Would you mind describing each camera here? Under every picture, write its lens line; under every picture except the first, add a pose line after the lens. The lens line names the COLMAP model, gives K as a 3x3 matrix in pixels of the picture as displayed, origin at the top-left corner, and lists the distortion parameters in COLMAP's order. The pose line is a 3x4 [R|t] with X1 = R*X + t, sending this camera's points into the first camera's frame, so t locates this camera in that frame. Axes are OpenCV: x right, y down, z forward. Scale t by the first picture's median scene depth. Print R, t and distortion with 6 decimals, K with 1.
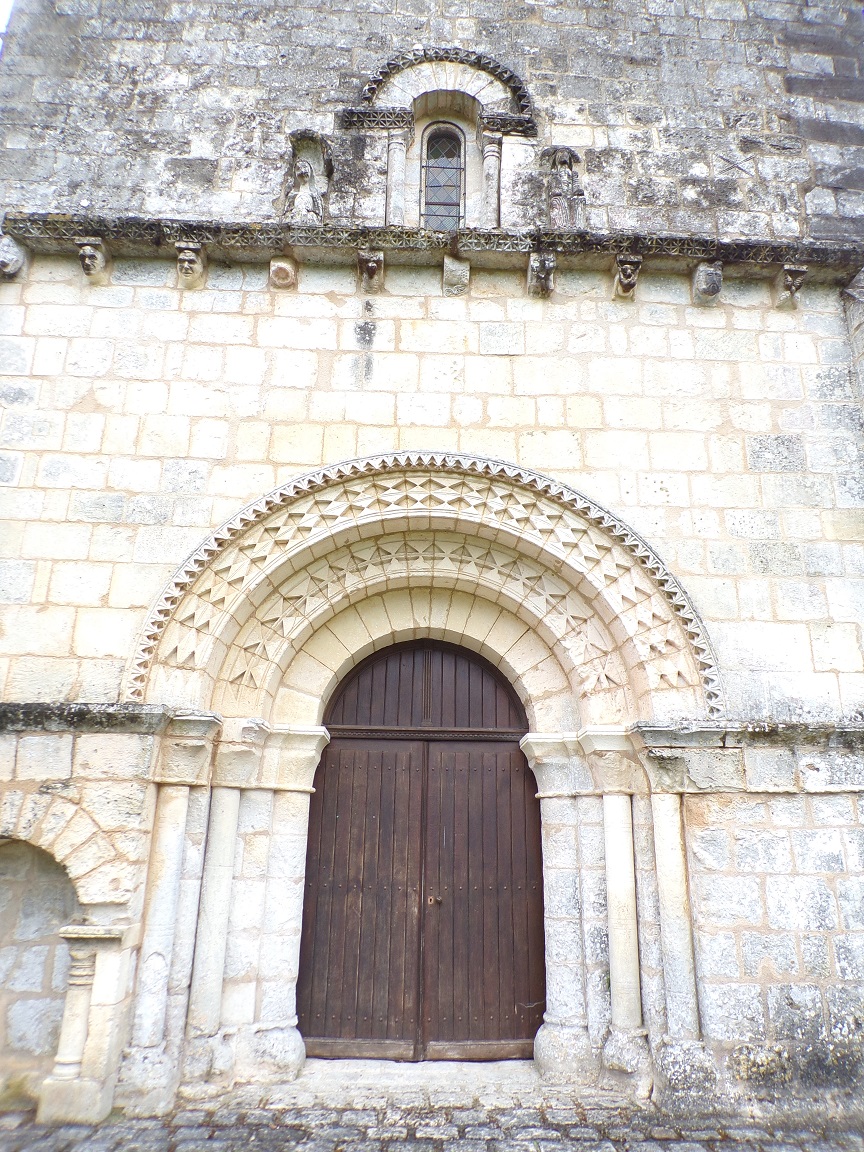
lens RADIAL K [[776.7, 0, 438.8], [0, 776.7, 577.6], [0, 0, 1]] dist [-0.004781, 0.006328]
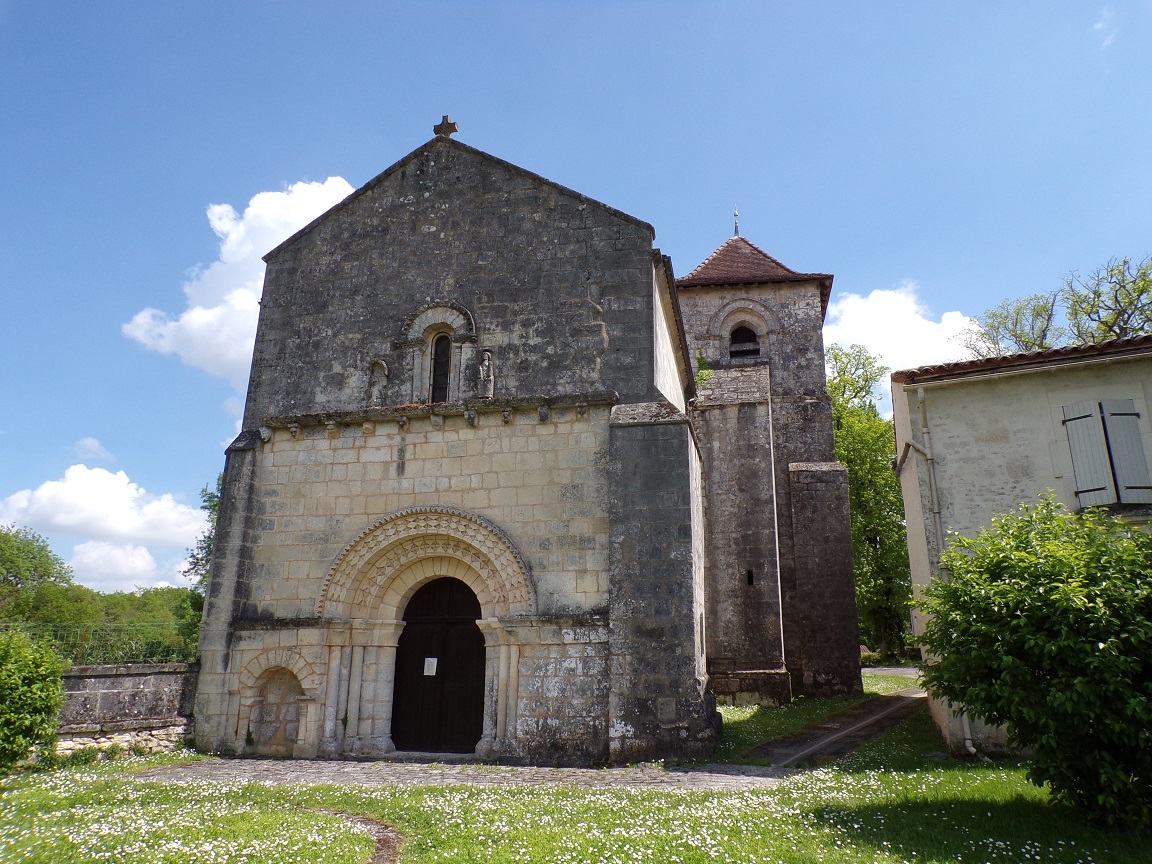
lens RADIAL K [[776.7, 0, 579.6], [0, 776.7, 433.0], [0, 0, 1]] dist [-0.004781, 0.006328]
pose [[0.968367, -0.085326, -0.234488, 1.001805], [0.093112, 0.995405, 0.022317, -0.382403], [0.231506, -0.043445, 0.971863, -1.179671]]
